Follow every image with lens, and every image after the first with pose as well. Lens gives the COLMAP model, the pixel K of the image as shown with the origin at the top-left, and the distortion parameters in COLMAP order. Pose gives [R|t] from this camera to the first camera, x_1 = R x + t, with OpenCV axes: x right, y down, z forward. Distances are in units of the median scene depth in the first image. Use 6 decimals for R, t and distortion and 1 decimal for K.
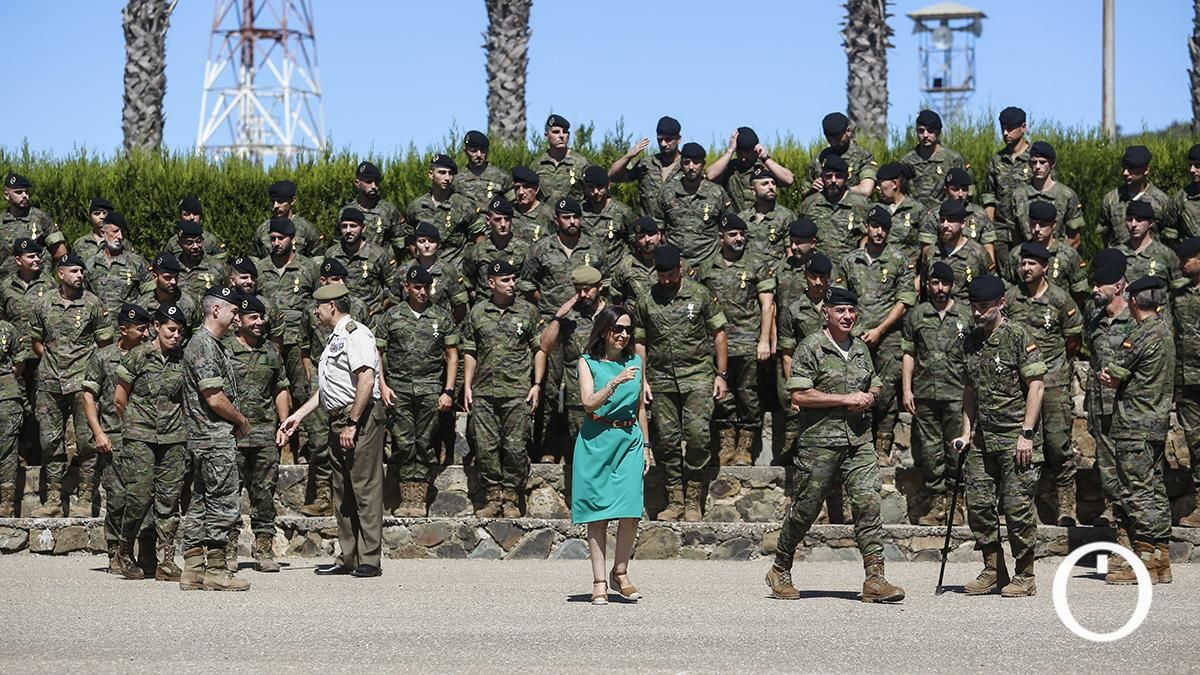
lens RADIAL K [[4047.0, 0, 600.0], [0, 4047.0, 337.5], [0, 0, 1]] dist [0.212801, 0.949162]
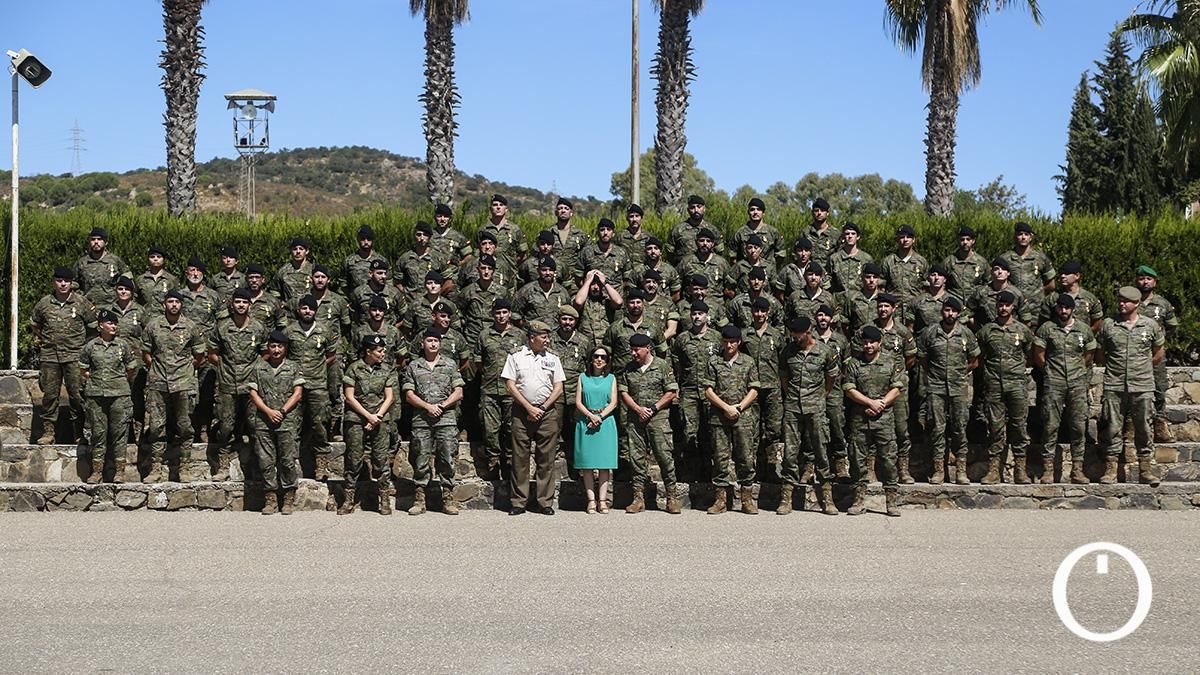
lens RADIAL K [[2545.8, 0, 600.0], [0, 2545.8, 337.5], [0, 0, 1]] dist [0.368581, -0.257970]
pose [[0.946664, 0.002097, 0.322217, -0.182336], [-0.008196, 0.999812, 0.017575, -0.014039], [-0.322119, -0.019278, 0.946503, 0.088295]]
